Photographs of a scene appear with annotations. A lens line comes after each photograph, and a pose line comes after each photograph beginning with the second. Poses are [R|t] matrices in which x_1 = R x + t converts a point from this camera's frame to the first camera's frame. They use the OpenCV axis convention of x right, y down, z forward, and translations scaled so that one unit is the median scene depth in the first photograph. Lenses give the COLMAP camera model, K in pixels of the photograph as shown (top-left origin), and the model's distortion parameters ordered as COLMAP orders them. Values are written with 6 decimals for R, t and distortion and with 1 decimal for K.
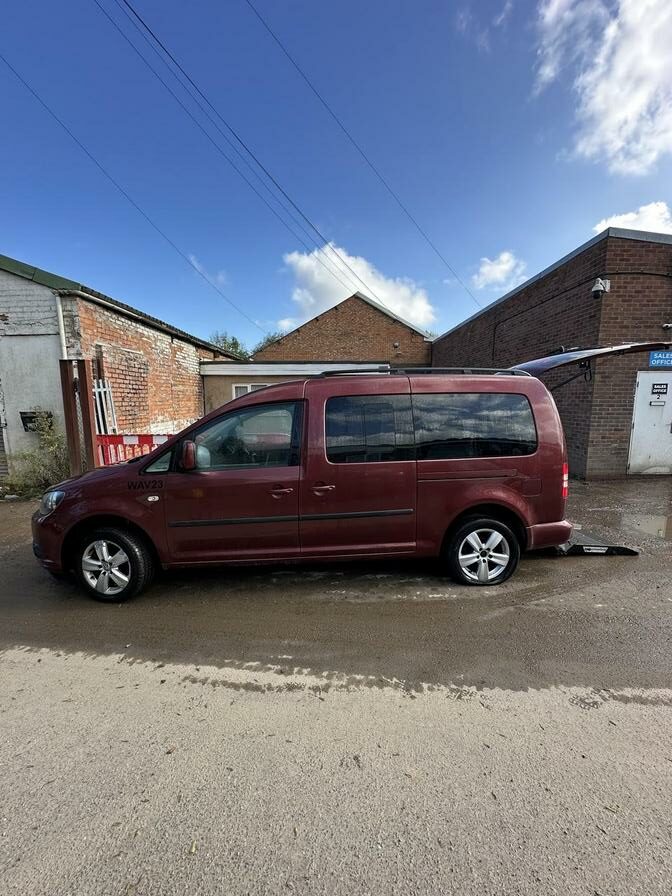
lens RADIAL K [[357.8, 0, 350.9], [0, 357.8, 442.2], [0, 0, 1]] dist [-0.020181, -0.000036]
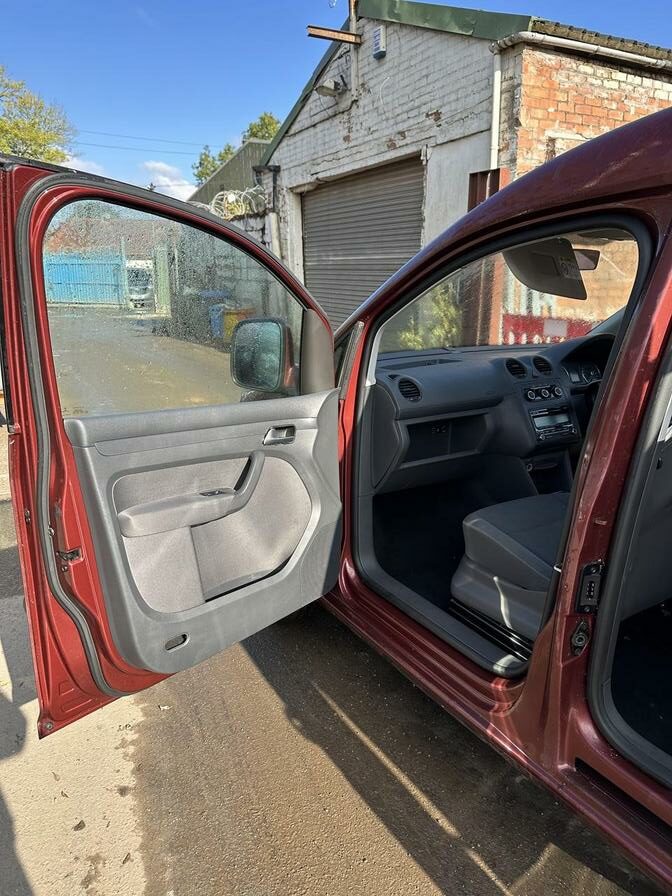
lens RADIAL K [[632.8, 0, 311.4], [0, 632.8, 450.2], [0, 0, 1]] dist [0.035566, -0.045086]
pose [[0.432747, 0.246108, -0.867272, 0.065003], [-0.096335, 0.969131, 0.226945, -0.008838], [0.896354, -0.014661, 0.443097, 0.276434]]
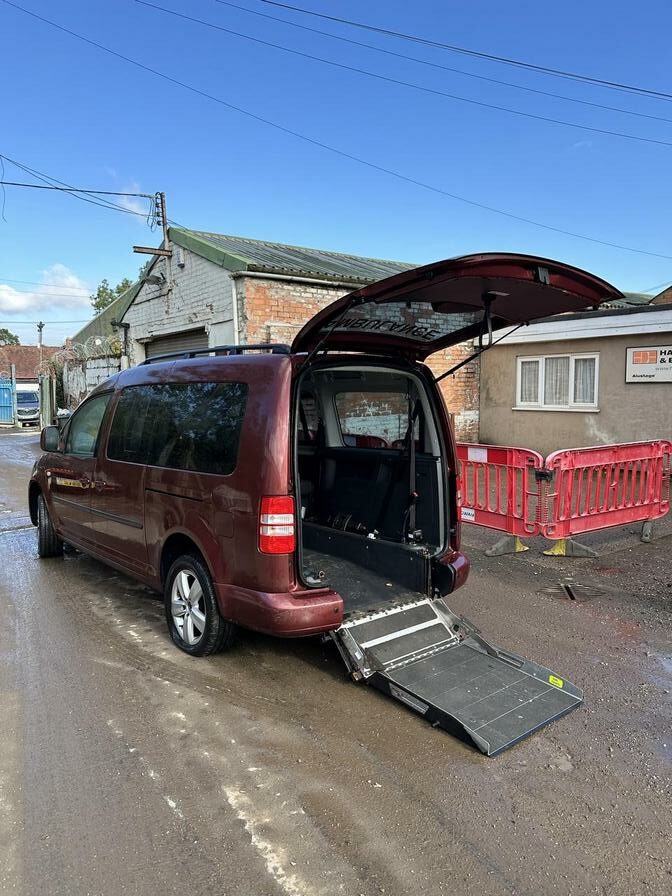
lens RADIAL K [[632.8, 0, 347.9], [0, 632.8, 450.4], [0, 0, 1]] dist [0.035566, -0.045086]
pose [[0.597517, 0.076598, -0.798189, 0.758655], [-0.080637, 0.996121, 0.035229, -0.036657], [0.797792, 0.043313, 0.601376, 0.224194]]
